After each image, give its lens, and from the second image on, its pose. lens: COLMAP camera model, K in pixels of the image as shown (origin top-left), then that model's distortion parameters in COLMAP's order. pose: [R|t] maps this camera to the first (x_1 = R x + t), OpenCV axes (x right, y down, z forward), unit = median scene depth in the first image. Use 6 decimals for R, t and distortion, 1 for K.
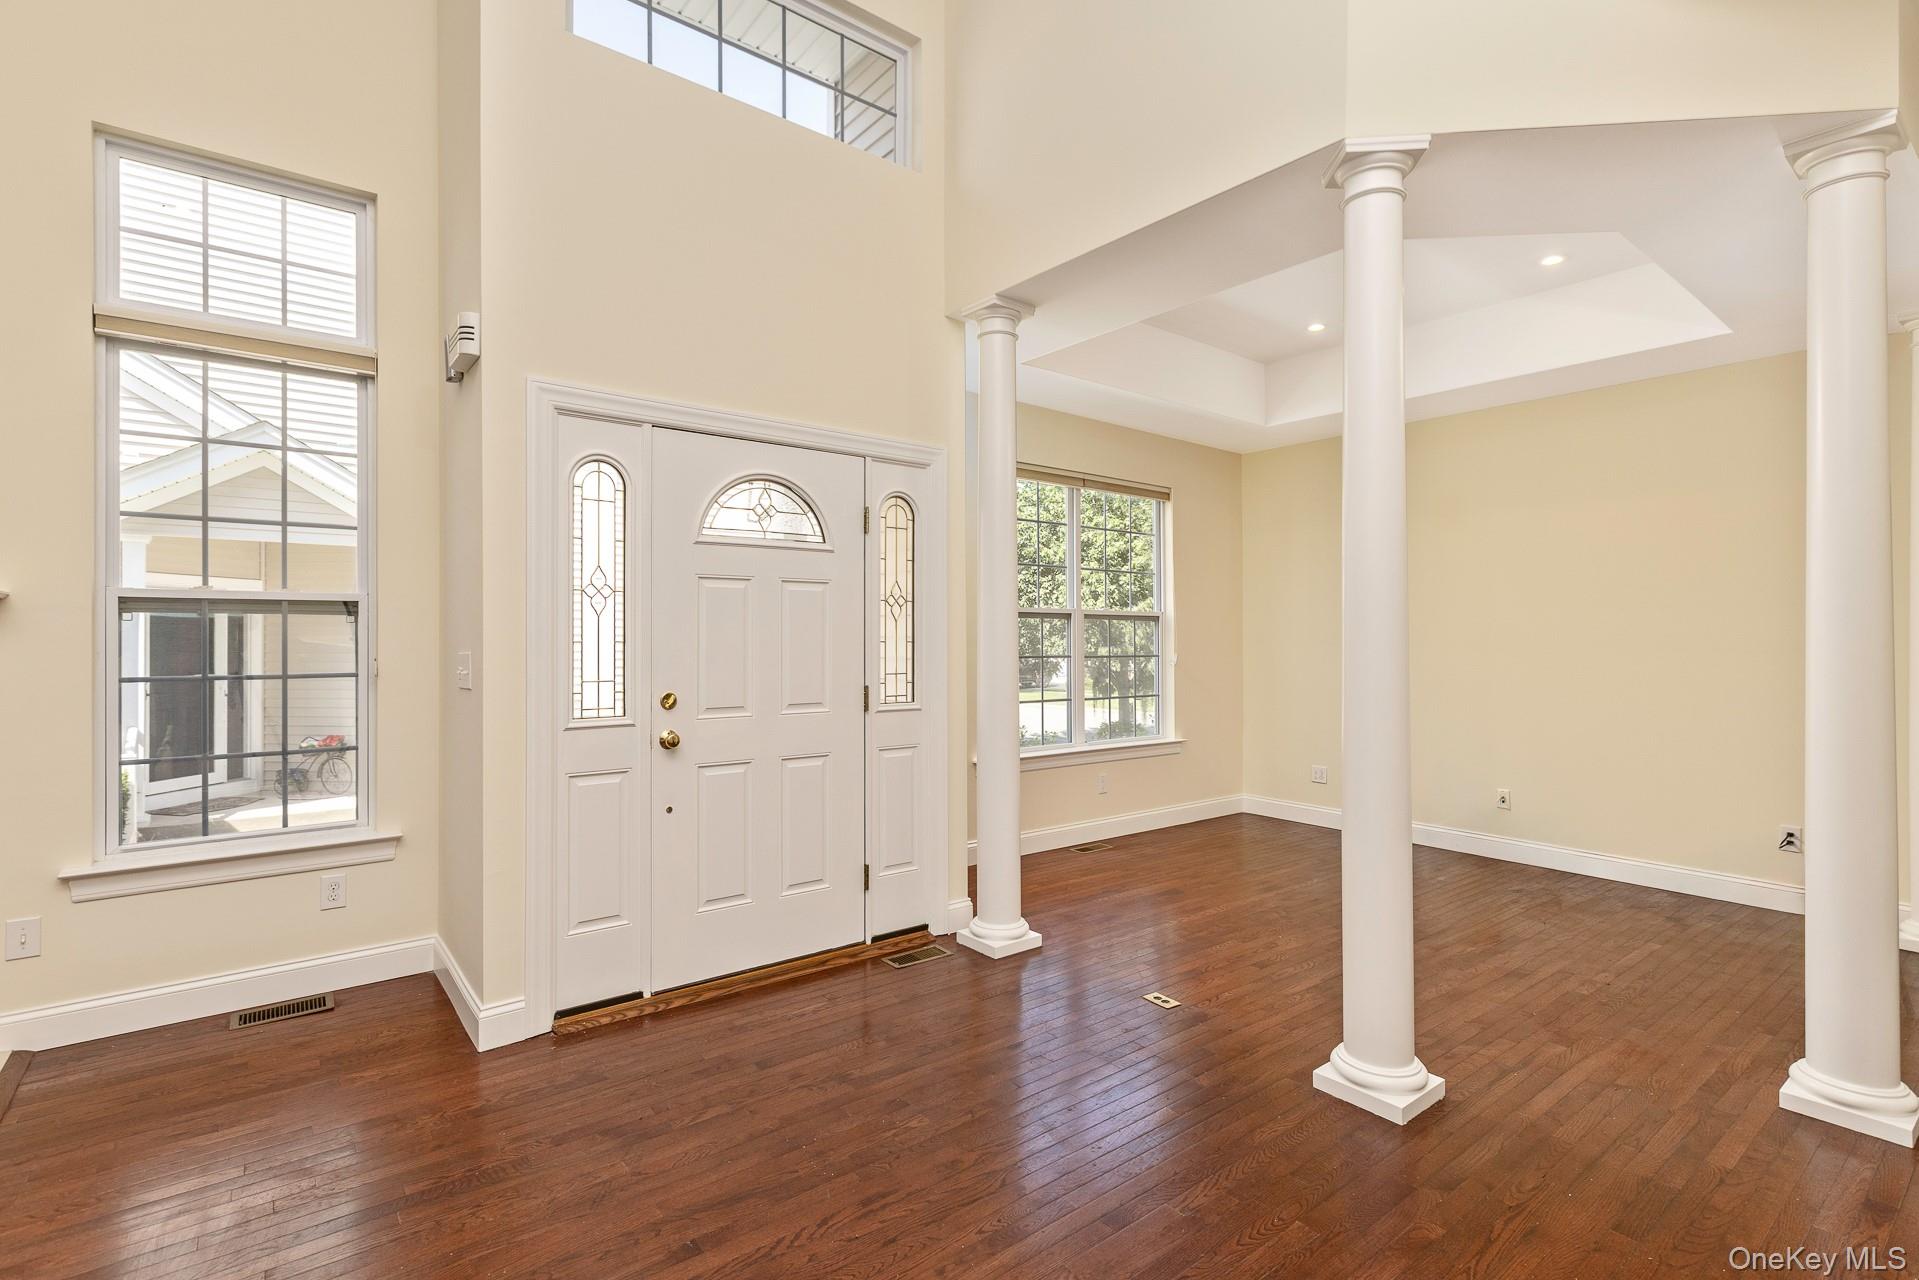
lens RADIAL K [[897.2, 0, 964.3], [0, 897.2, 629.0], [0, 0, 1]] dist [0.000938, -0.001065]
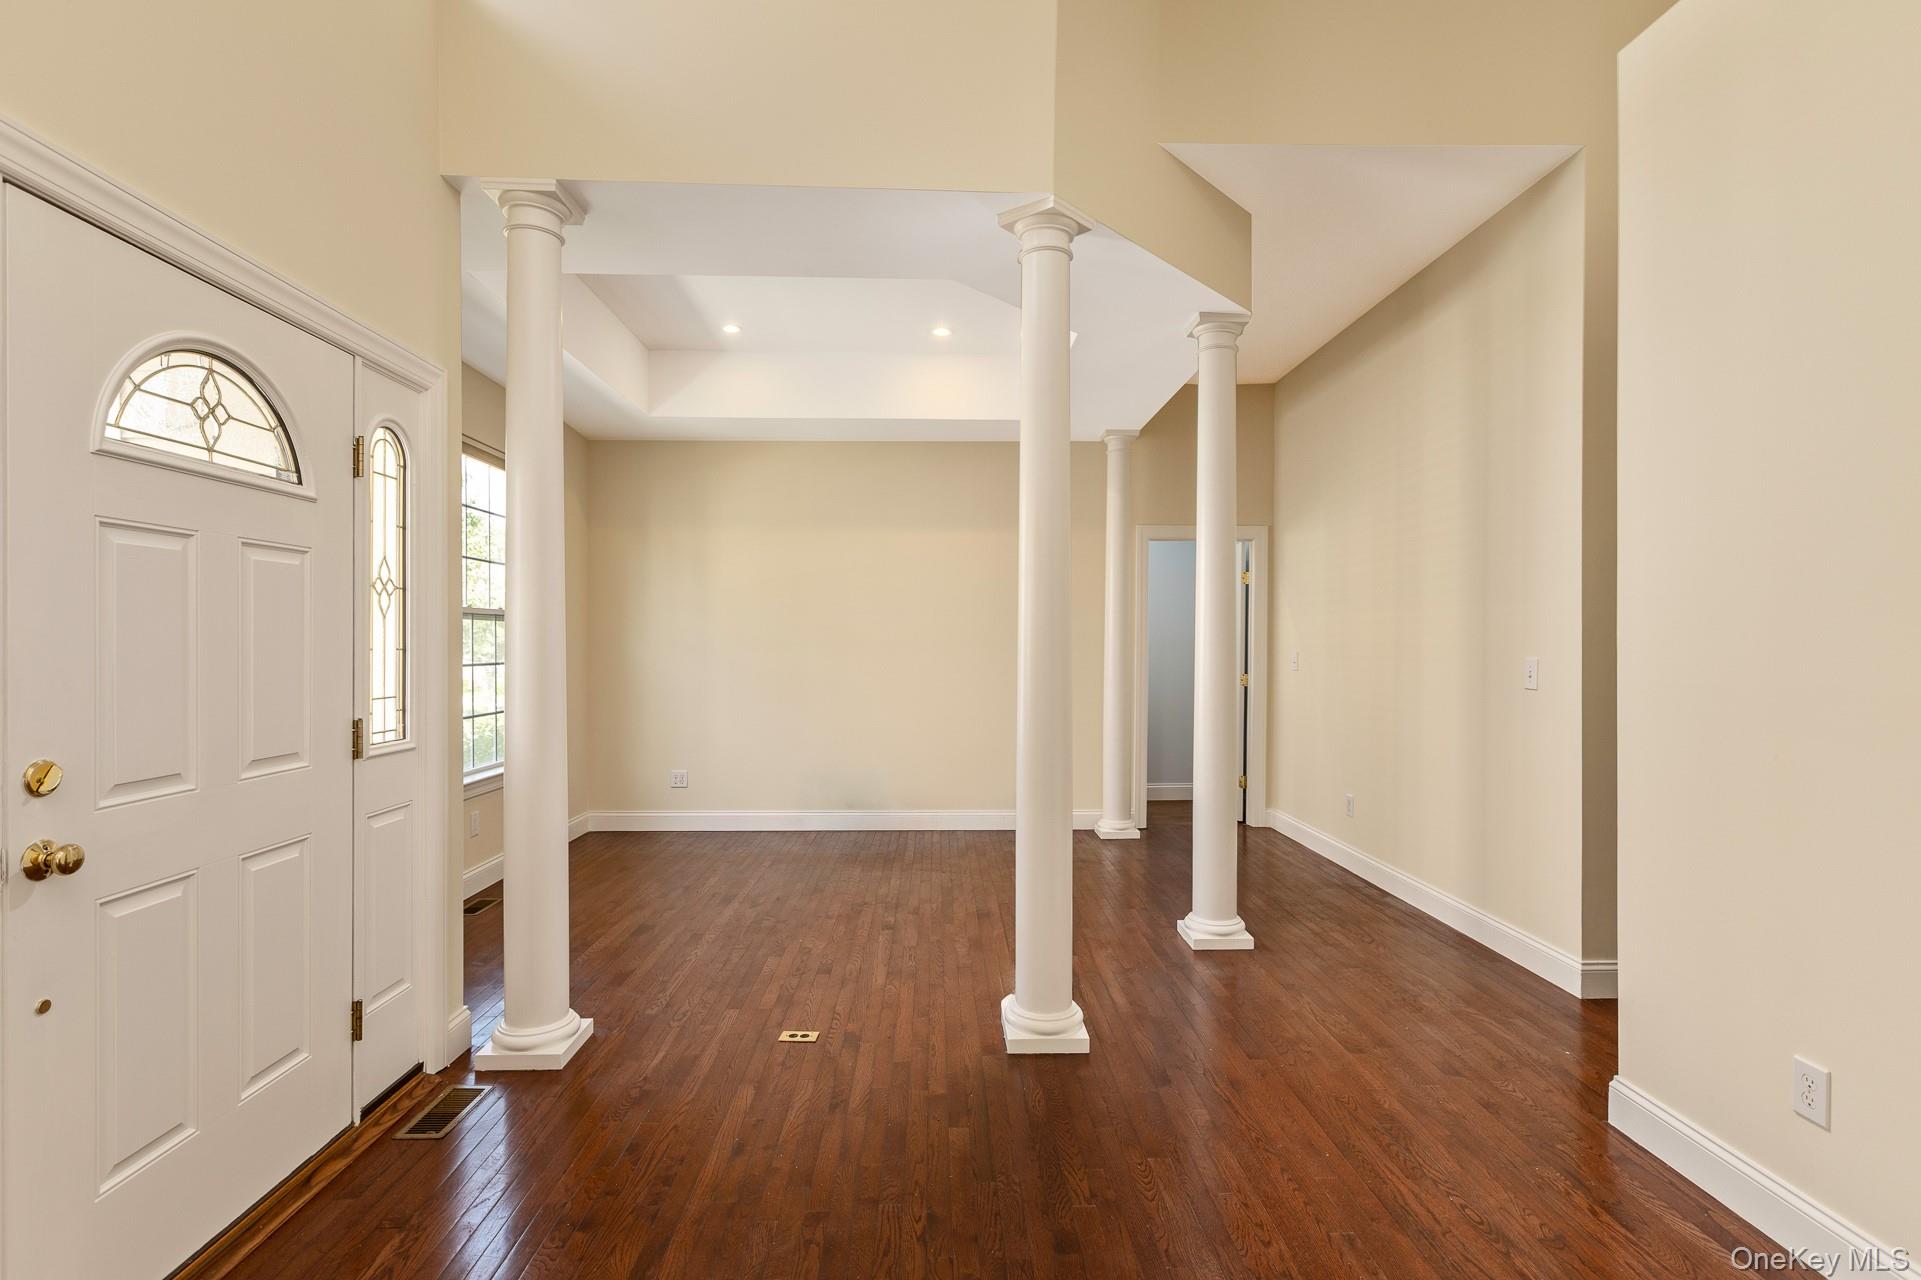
lens RADIAL K [[898.1, 0, 934.1], [0, 898.1, 646.3], [0, 0, 1]] dist [0.000938, -0.001065]
pose [[0.601268, -0.008513, 0.799002, -0.369323], [-0.002721, 0.999916, 0.012701, 0.002865], [-0.799043, -0.009810, 0.601194, 0.295607]]
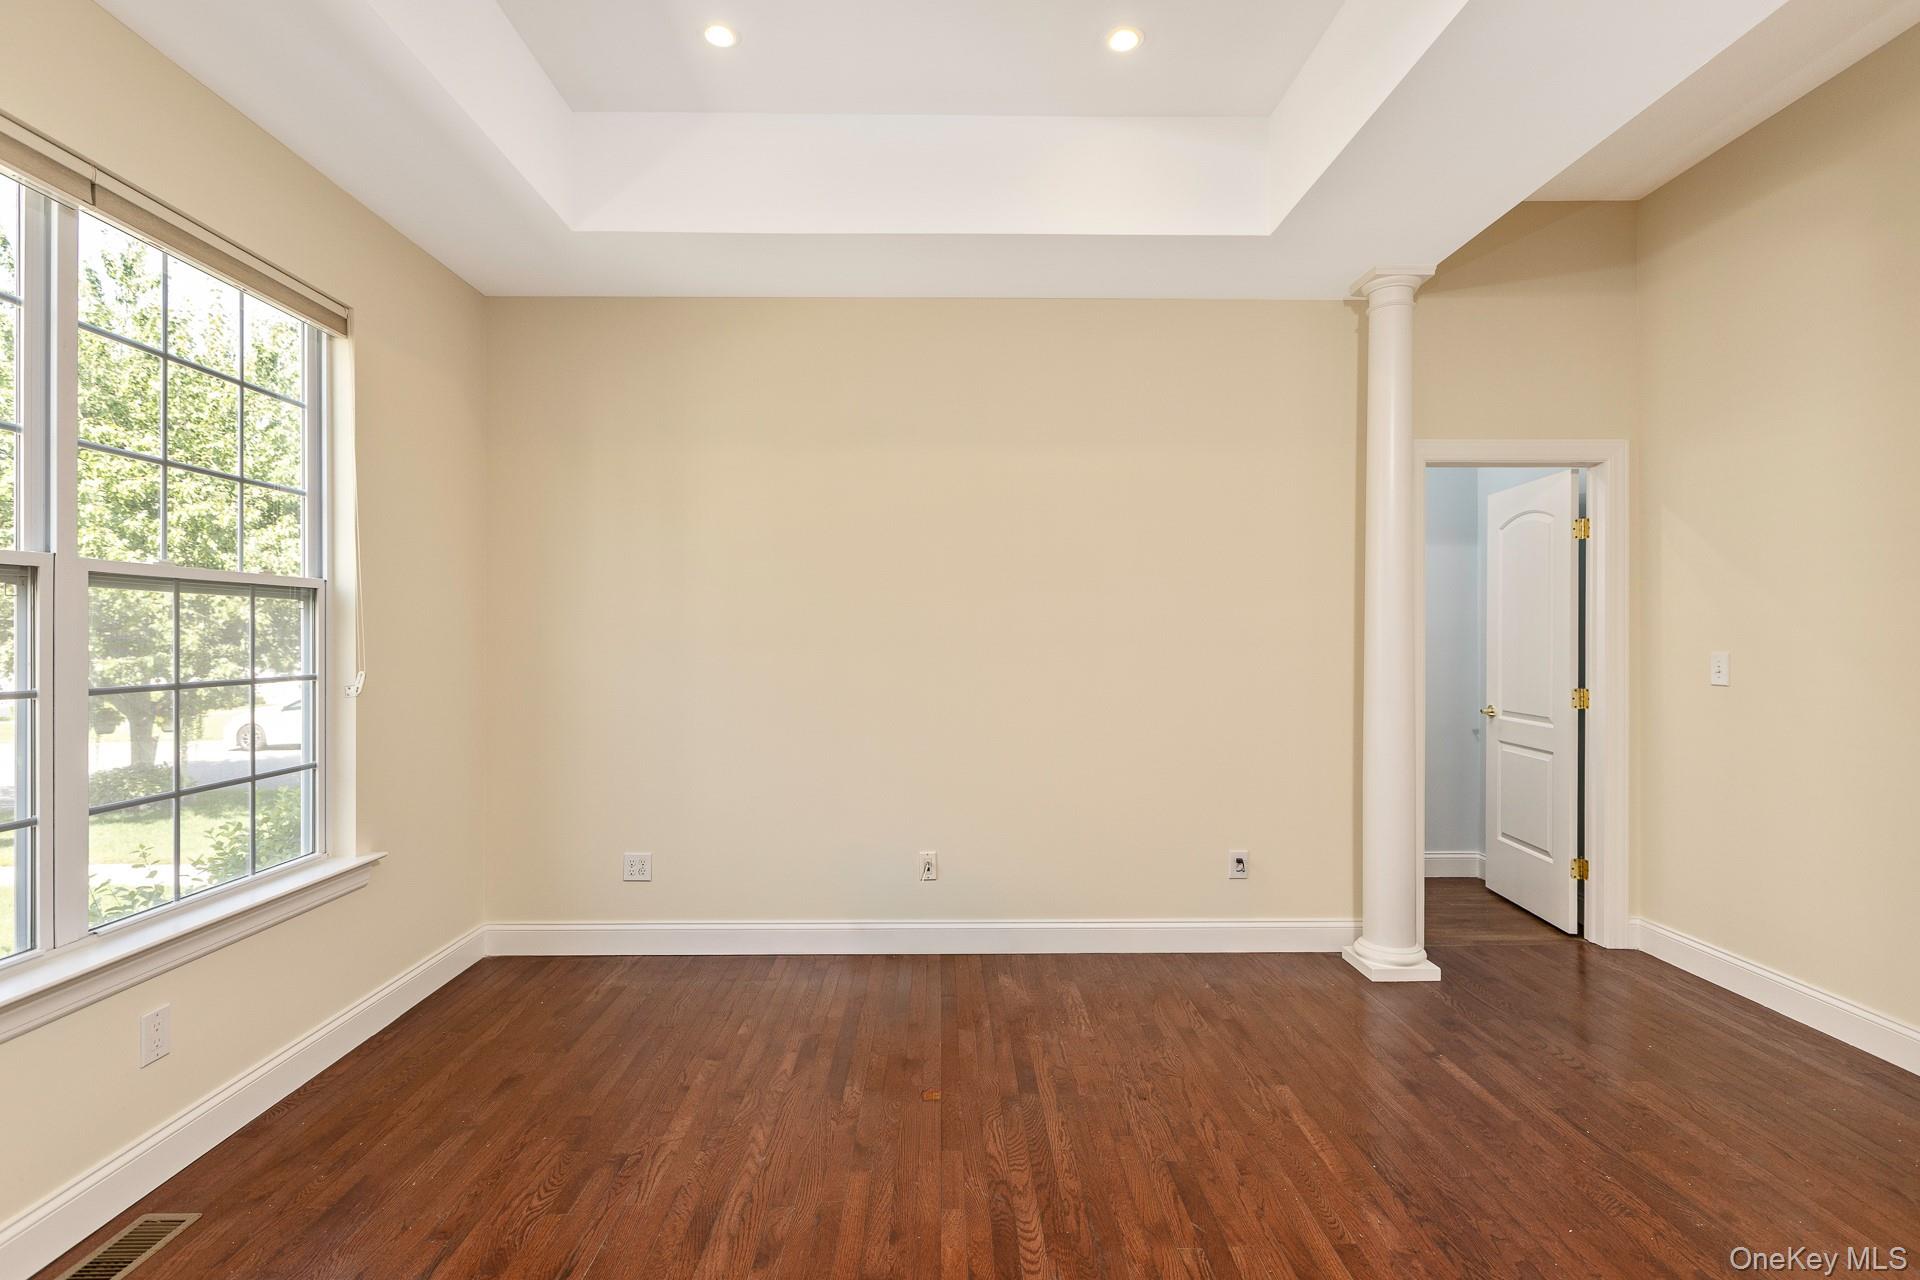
lens RADIAL K [[881.3, 0, 942.9], [0, 881.3, 625.9], [0, 0, 1]] dist [0.008646, 0.000332]
pose [[0.599089, 0.001739, 0.800681, 0.085478], [0.001212, 0.999995, -0.003079, 0.006163], [-0.800682, 0.002815, 0.599083, 0.806314]]
